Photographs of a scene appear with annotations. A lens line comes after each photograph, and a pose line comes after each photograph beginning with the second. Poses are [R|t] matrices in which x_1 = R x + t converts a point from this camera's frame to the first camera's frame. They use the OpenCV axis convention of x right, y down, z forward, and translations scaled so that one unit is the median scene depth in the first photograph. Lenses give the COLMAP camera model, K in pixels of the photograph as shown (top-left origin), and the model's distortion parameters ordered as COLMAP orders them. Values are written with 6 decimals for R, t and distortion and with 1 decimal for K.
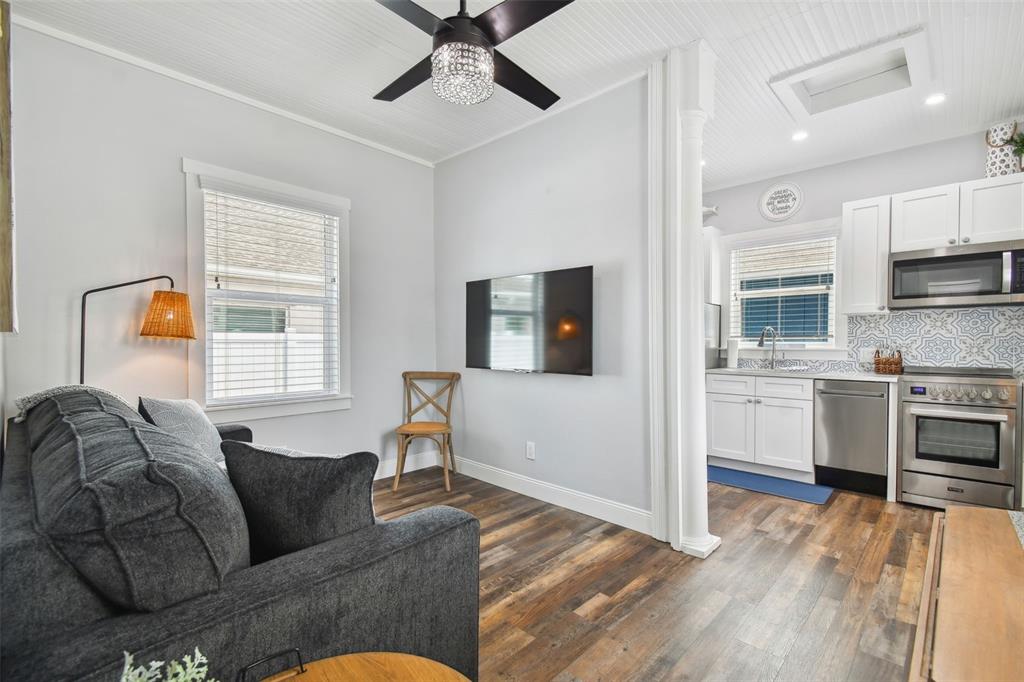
lens RADIAL K [[447.7, 0, 511.9], [0, 447.7, 351.5], [0, 0, 1]] dist [0.046256, -0.024940]
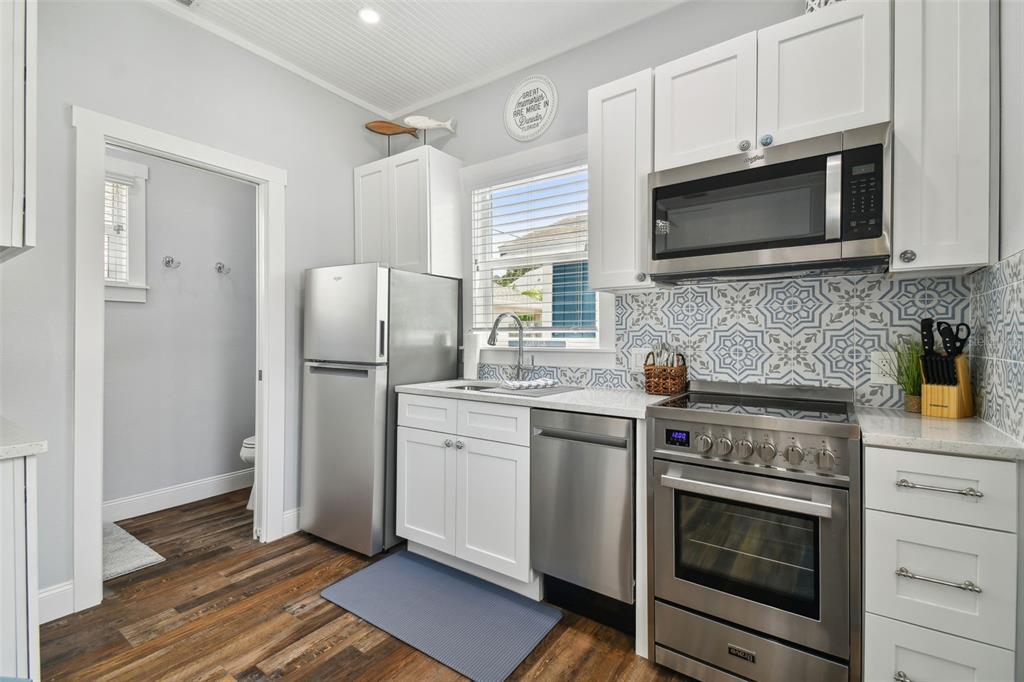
lens RADIAL K [[451.6, 0, 505.7], [0, 451.6, 339.0], [0, 0, 1]] dist [0.046725, -0.027466]
pose [[0.989959, 0.001074, 0.141351, 0.555337], [0.000782, 0.999914, -0.013075, -0.013075], [-0.141353, 0.013054, 0.989873, 0.470039]]
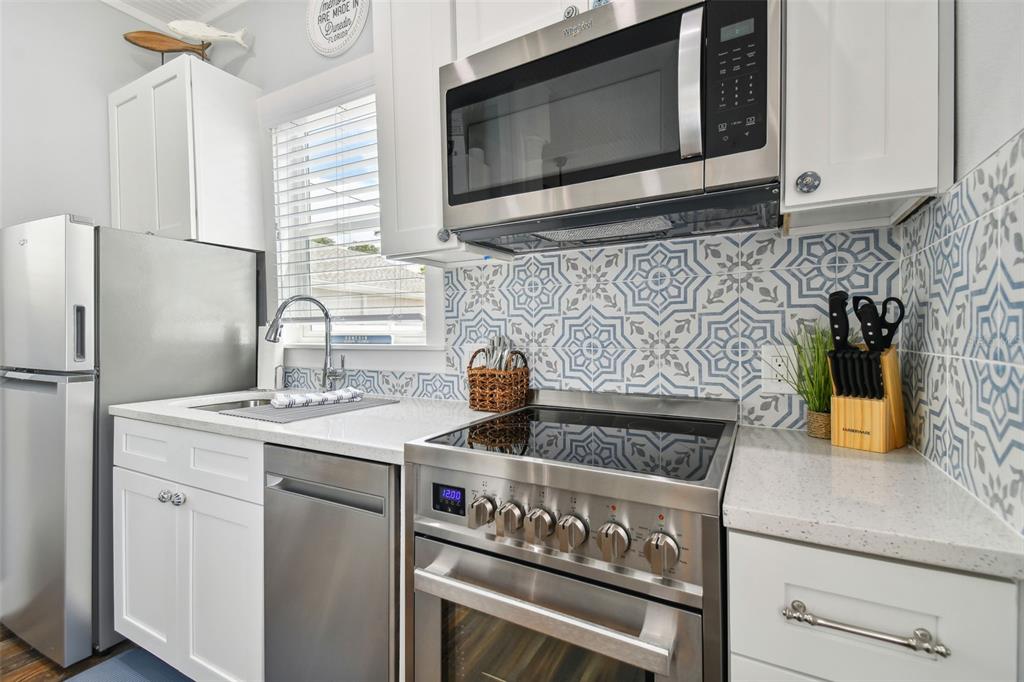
lens RADIAL K [[451.6, 0, 505.7], [0, 451.6, 339.0], [0, 0, 1]] dist [0.046725, -0.027466]
pose [[0.967810, -0.009637, 0.251496, 0.745943], [0.011128, 0.999928, -0.004508, -0.010857], [-0.251434, 0.007162, 0.967848, 0.625918]]
